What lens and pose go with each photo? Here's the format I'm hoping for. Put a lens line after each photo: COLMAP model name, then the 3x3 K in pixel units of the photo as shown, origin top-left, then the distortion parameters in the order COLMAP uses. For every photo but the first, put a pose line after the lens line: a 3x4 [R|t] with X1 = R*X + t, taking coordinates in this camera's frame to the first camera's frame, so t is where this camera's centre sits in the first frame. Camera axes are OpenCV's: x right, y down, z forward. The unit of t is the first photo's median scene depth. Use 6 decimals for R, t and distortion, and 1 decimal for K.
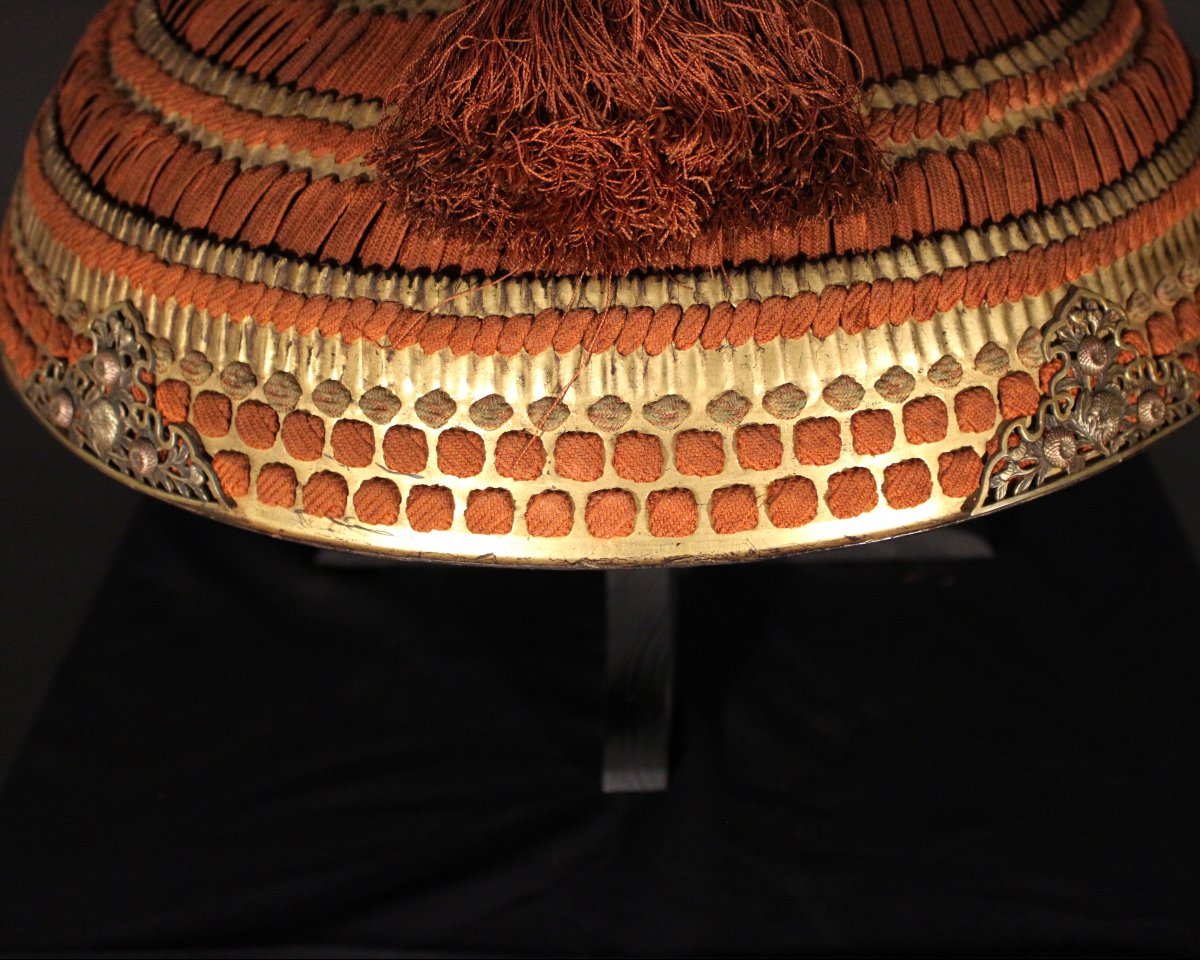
lens RADIAL K [[1586.9, 0, 764.9], [0, 1586.9, 480.0], [0, 0, 1]] dist [-0.111487, 0.091194]
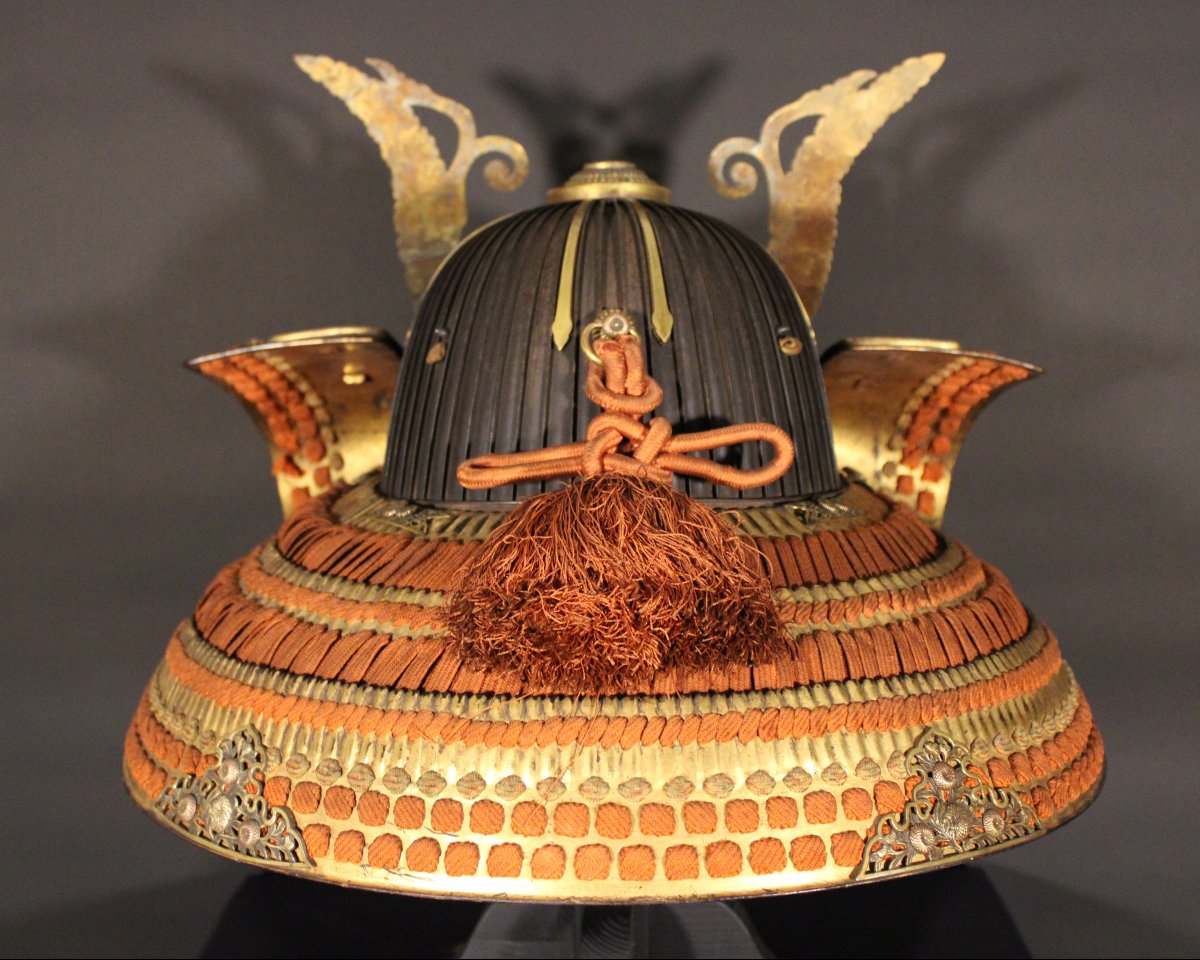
lens RADIAL K [[1586.9, 0, 764.9], [0, 1586.9, 480.0], [0, 0, 1]] dist [-0.111487, 0.091194]
pose [[0.999770, 0.001262, 0.021417, 0.022944], [0.008338, 0.896933, -0.442087, 0.322567], [-0.019767, 0.442164, 0.896716, -0.376056]]
